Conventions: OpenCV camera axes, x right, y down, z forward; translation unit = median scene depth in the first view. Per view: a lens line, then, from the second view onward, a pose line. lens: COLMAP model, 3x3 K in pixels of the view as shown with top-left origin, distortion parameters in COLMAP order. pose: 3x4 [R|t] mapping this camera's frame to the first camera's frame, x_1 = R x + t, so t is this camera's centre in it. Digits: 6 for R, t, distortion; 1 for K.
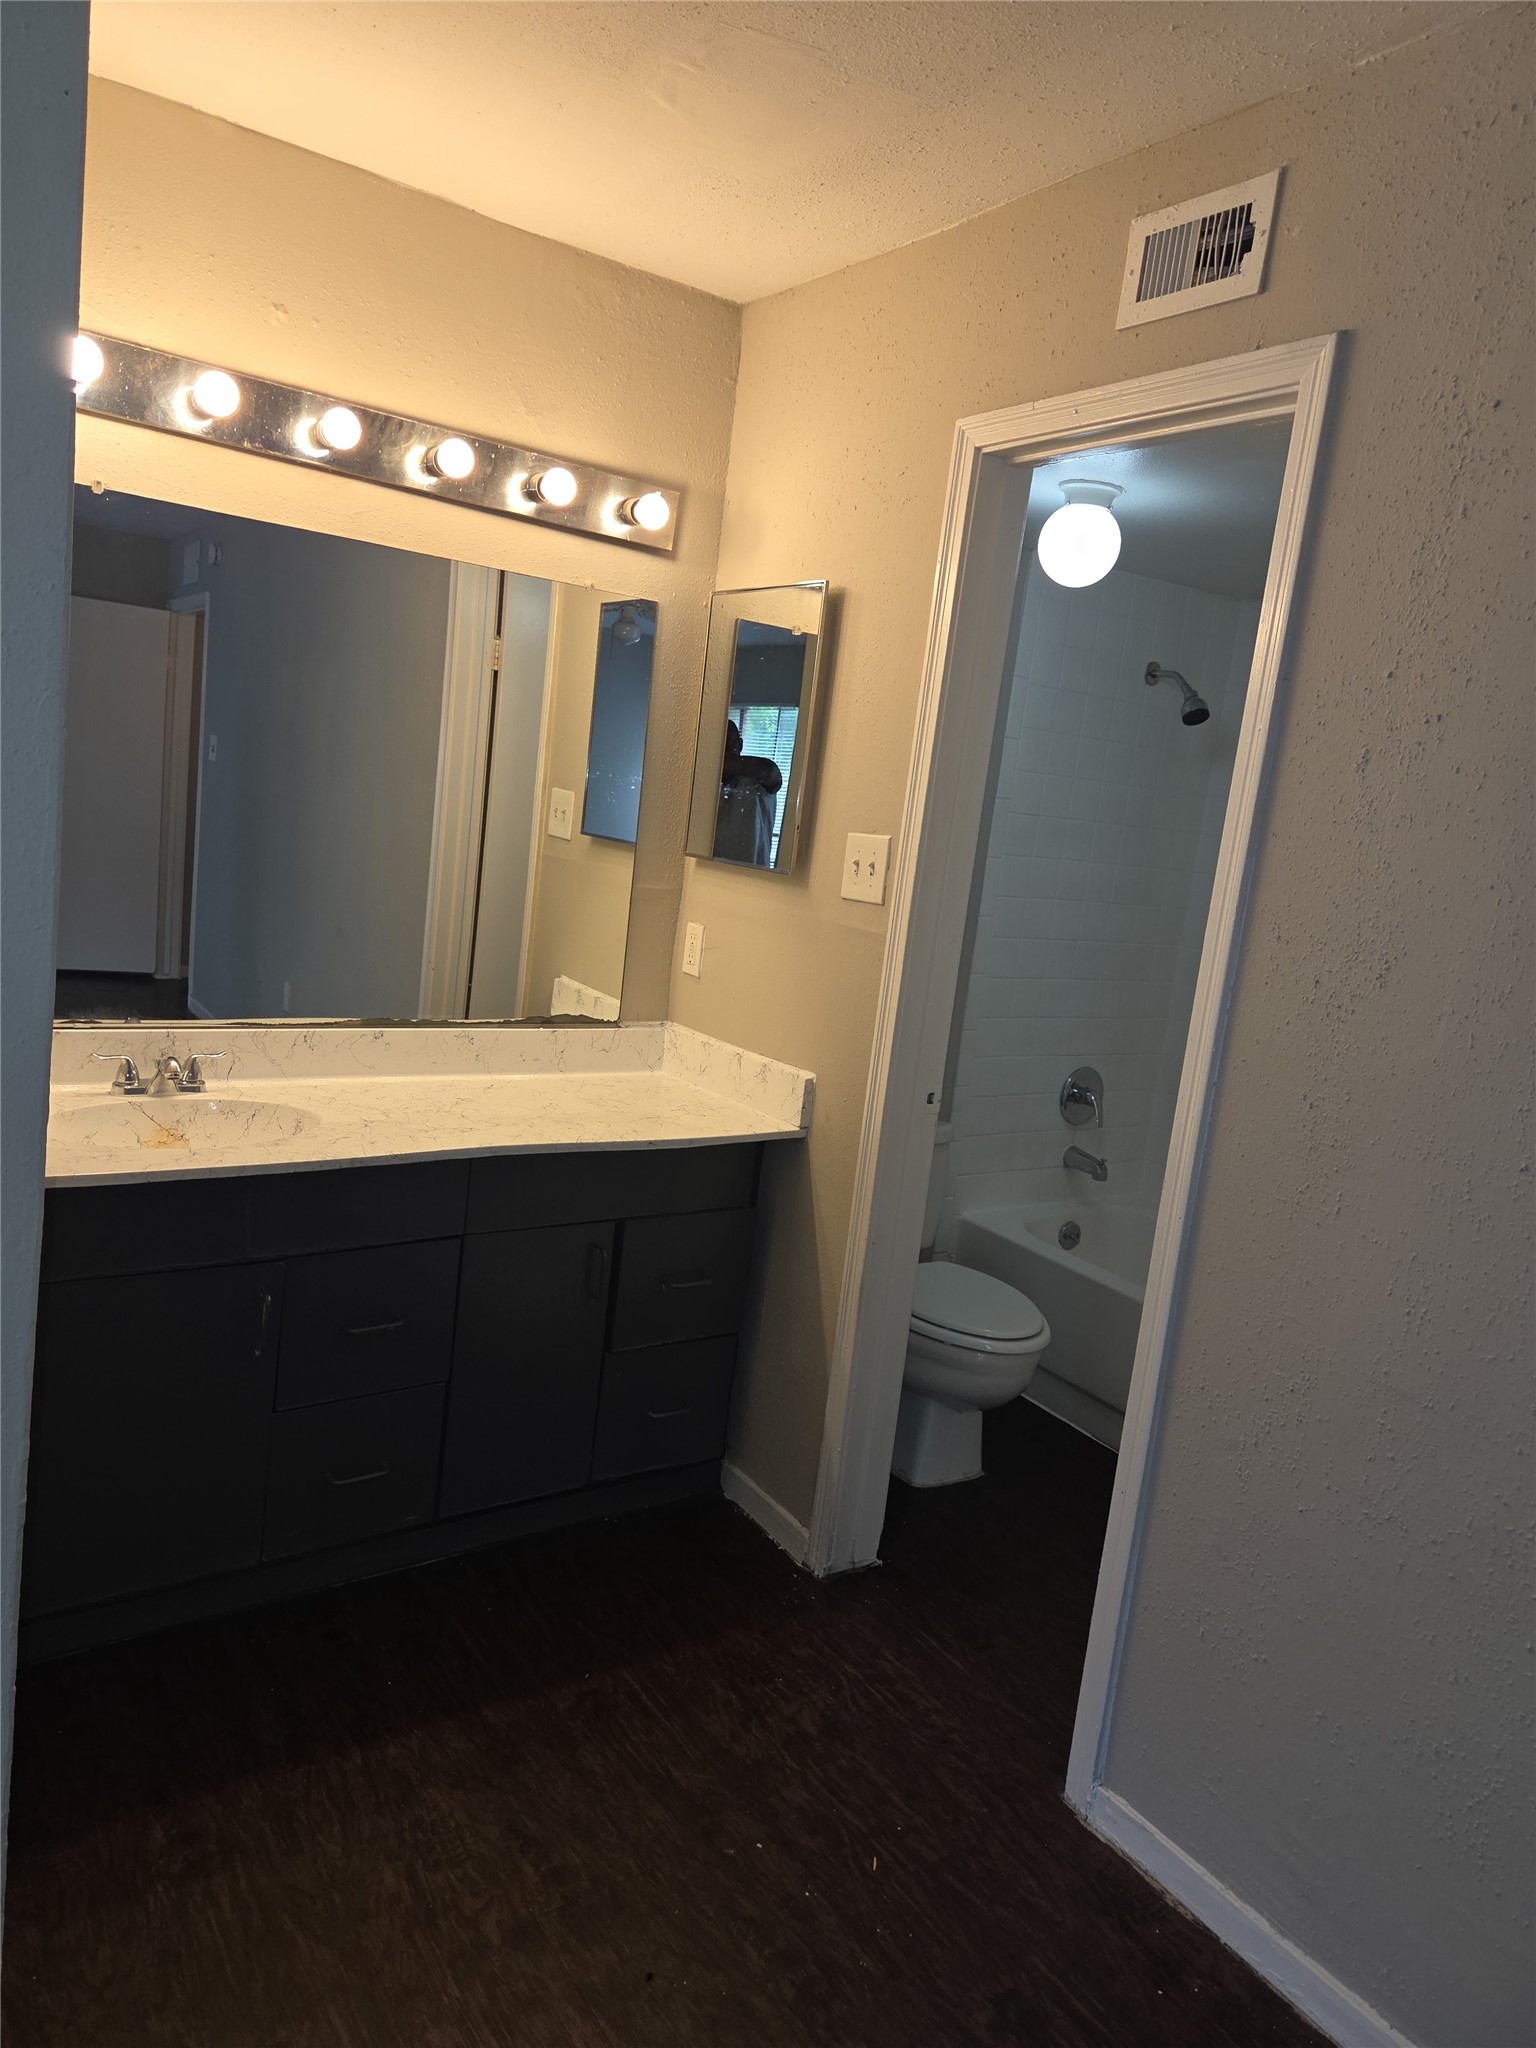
lens RADIAL K [[1371.5, 0, 782.0], [0, 1371.5, 1022.5], [0, 0, 1]] dist [0.069703, -0.067565]
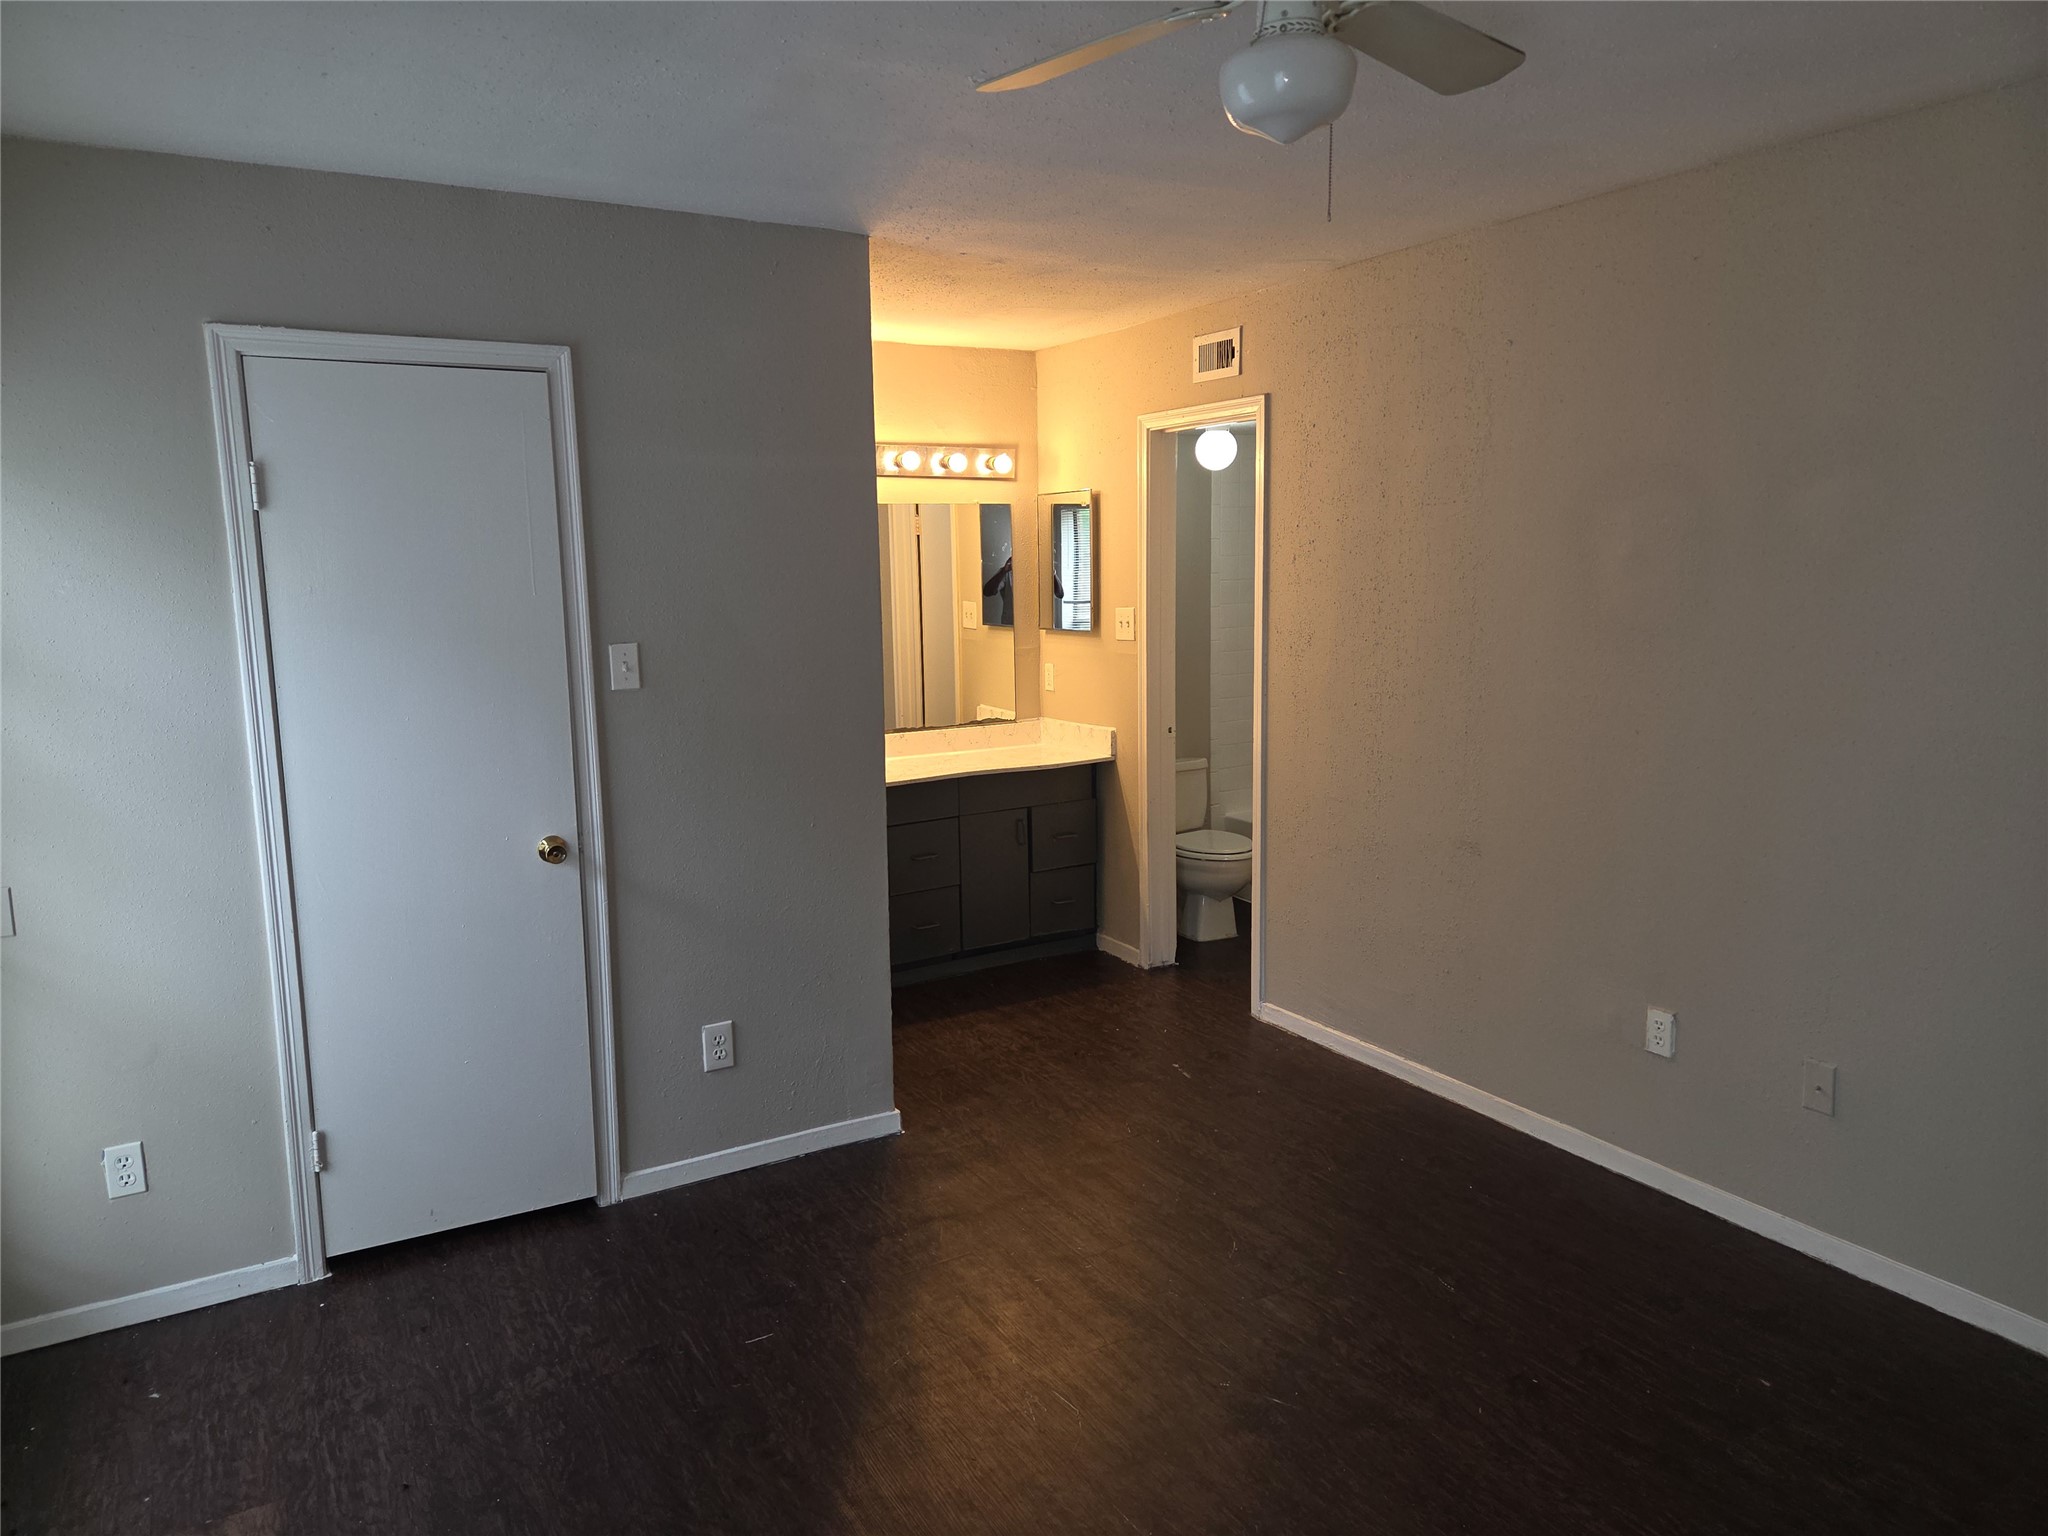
lens RADIAL K [[1371.5, 0, 1024.0], [0, 1371.5, 768.0], [0, 0, 1]] dist [0.069703, -0.067565]
pose [[0.987253, -0.122208, -0.101968, 0.090081], [0.120827, 0.992479, -0.019641, 0.119661], [0.103602, 0.007070, 0.994594, -1.026514]]
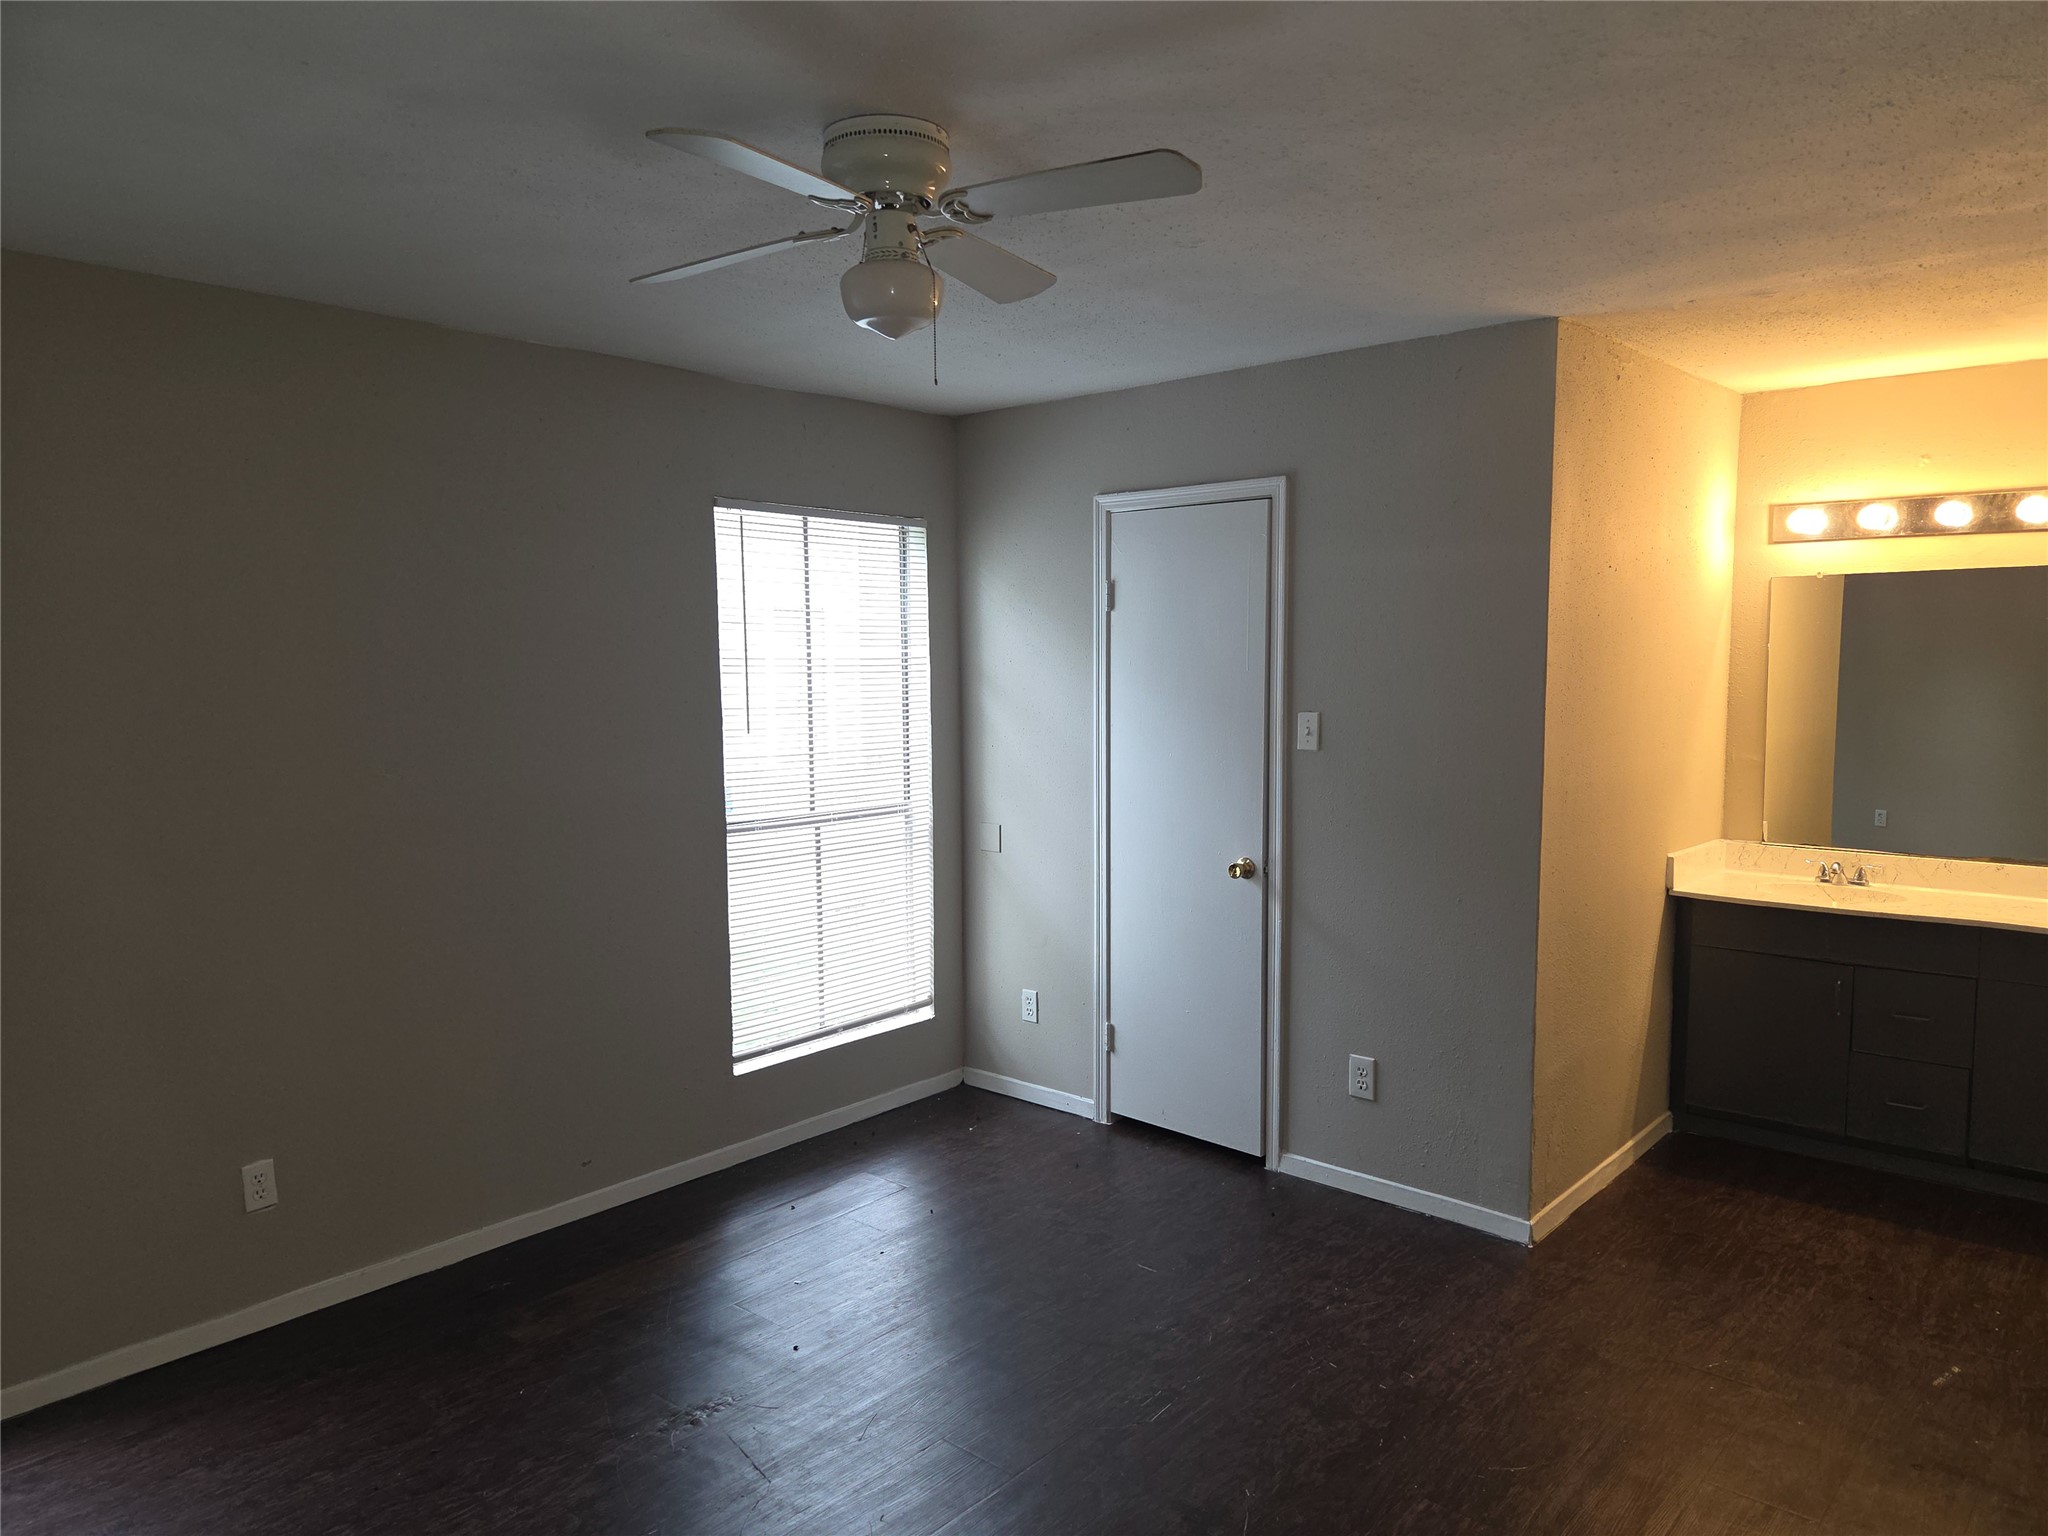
lens RADIAL K [[1370.4, 0, 1029.1], [0, 1370.4, 774.9], [0, 0, 1]] dist [0.027564, -0.002335]
pose [[0.231482, -0.029960, -0.972378, 1.004785], [-0.121840, 0.990763, -0.059531, 0.134210], [0.965179, 0.132255, 0.225693, -0.445938]]
